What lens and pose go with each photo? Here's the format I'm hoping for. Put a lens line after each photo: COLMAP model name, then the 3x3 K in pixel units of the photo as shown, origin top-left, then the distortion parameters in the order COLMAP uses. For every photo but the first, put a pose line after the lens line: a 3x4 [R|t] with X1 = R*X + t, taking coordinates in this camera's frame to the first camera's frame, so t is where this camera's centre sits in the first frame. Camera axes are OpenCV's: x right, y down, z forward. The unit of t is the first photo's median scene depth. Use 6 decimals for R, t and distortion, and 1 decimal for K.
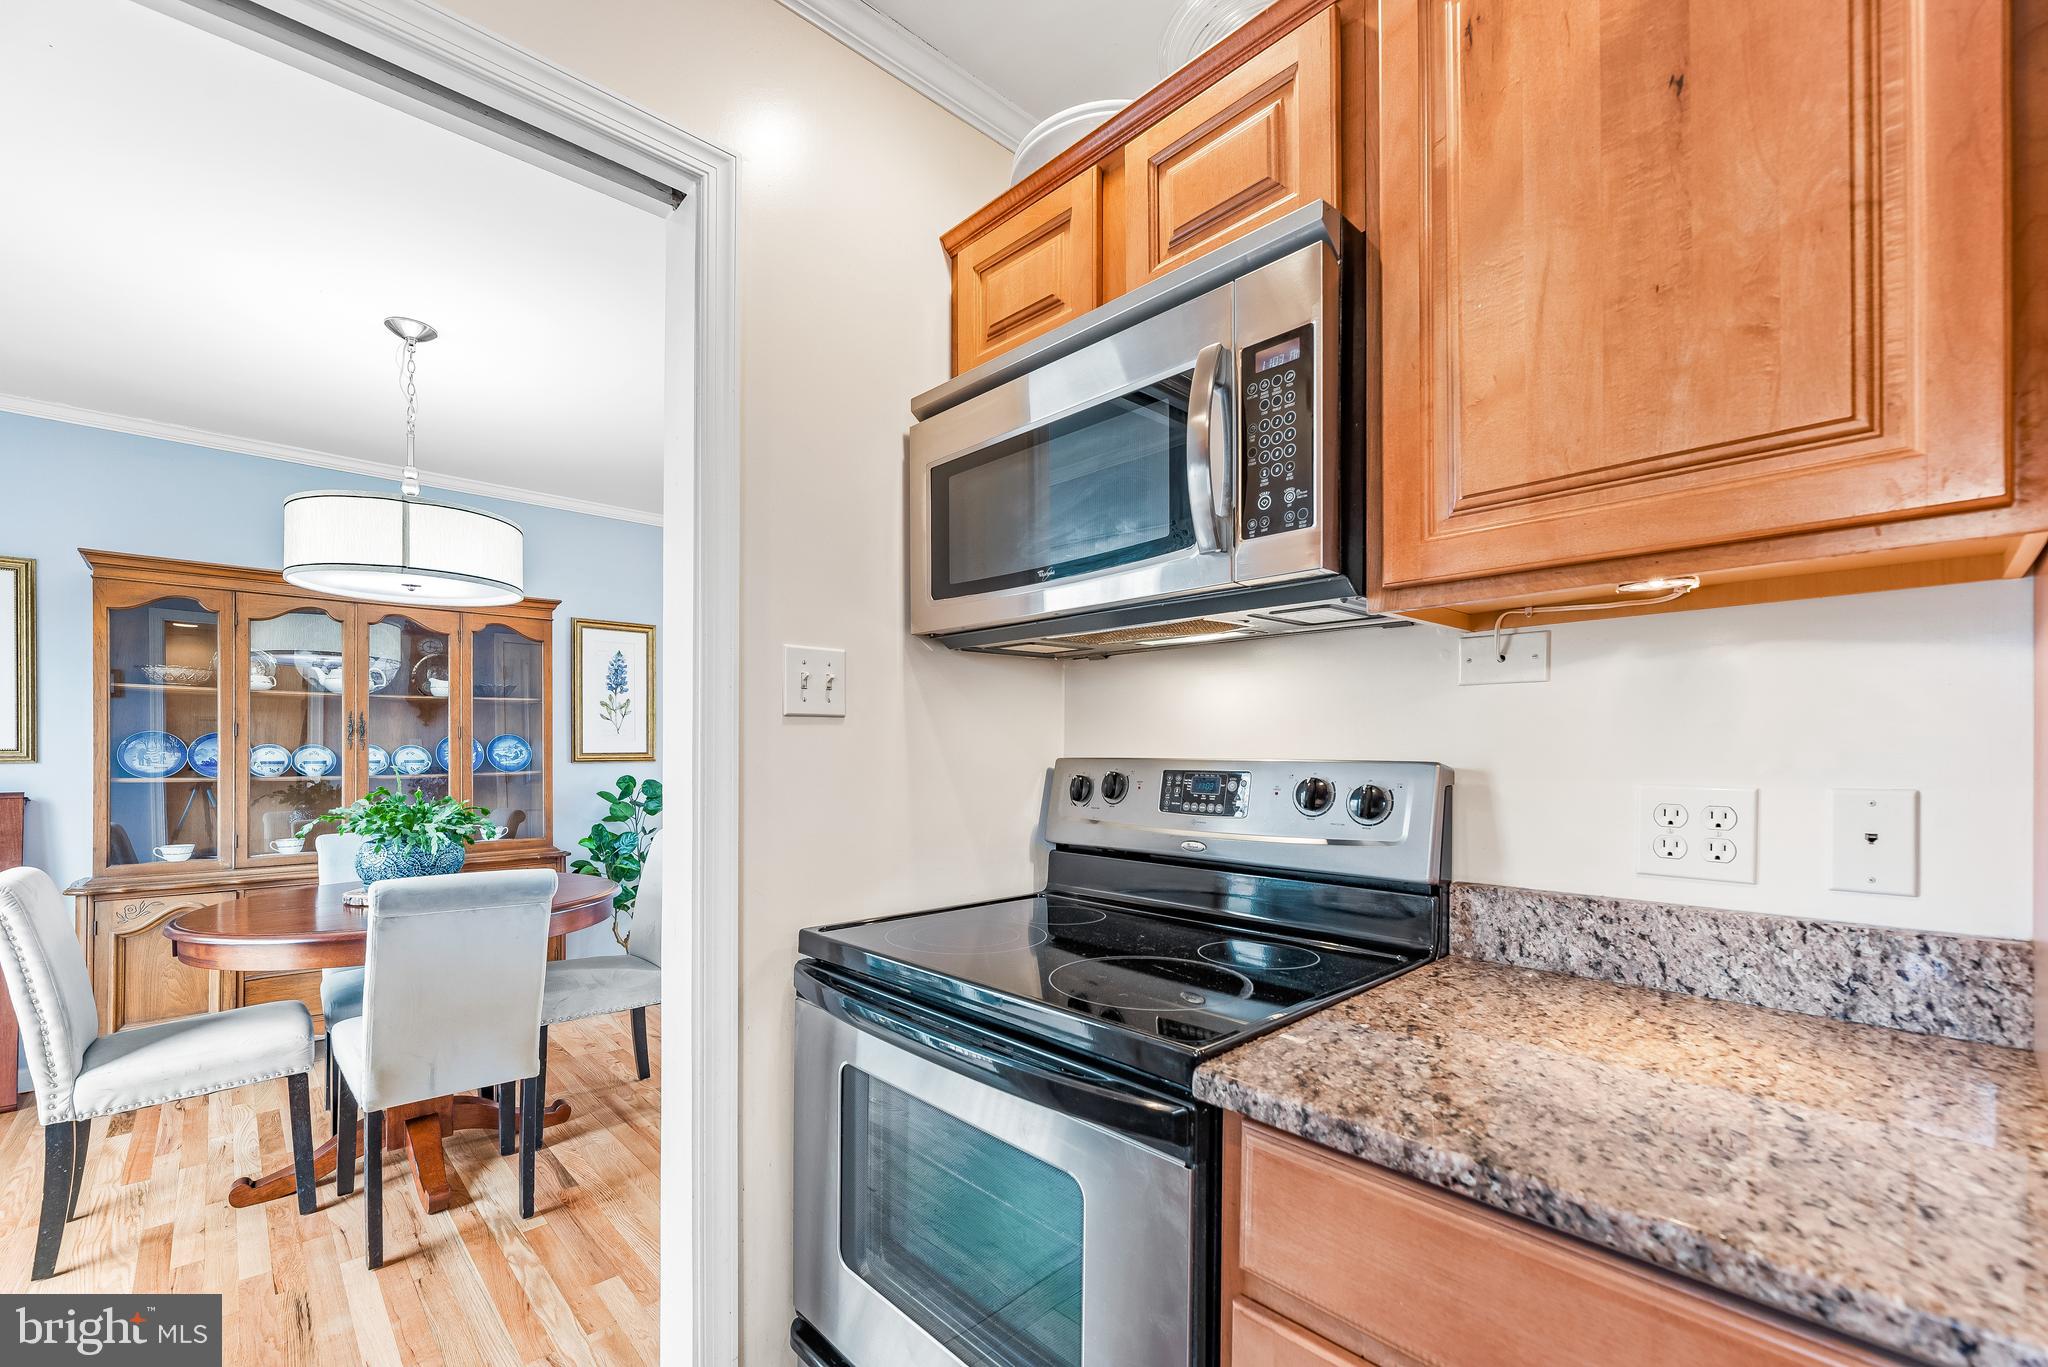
lens RADIAL K [[829.8, 0, 1013.4], [0, 829.8, 750.8], [0, 0, 1]] dist [0.001598, -0.000636]
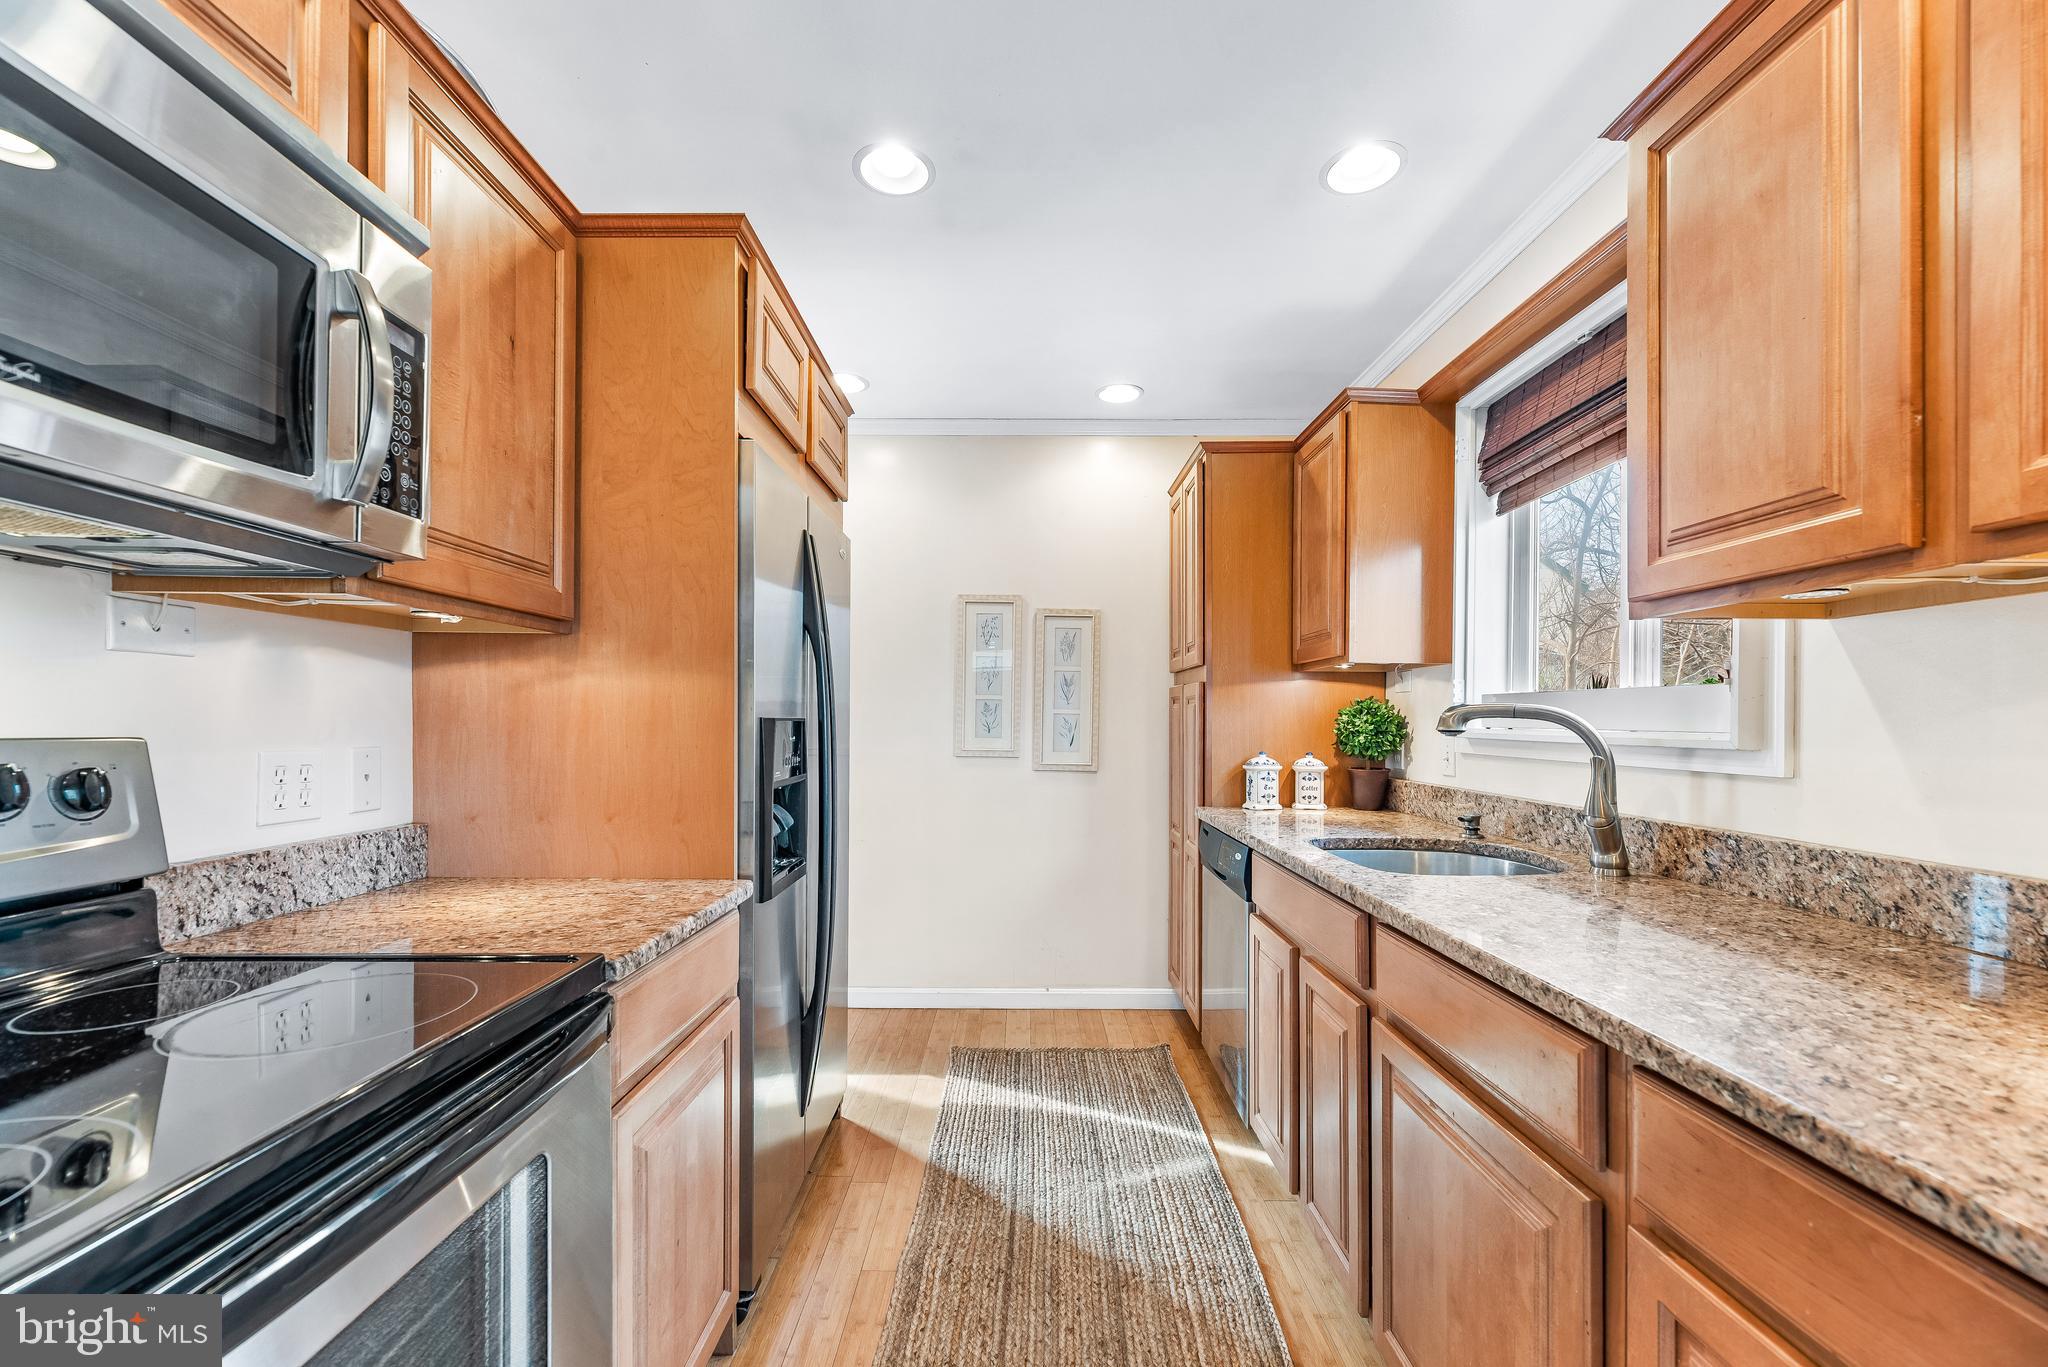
lens RADIAL K [[829.8, 0, 1015.7], [0, 829.8, 725.2], [0, 0, 1]] dist [0.001598, -0.000636]
pose [[-0.717794, -0.004909, 0.696238, -0.325682], [-0.002648, 0.999987, 0.004320, -0.002054], [-0.696250, 0.001257, -0.717798, 0.417406]]
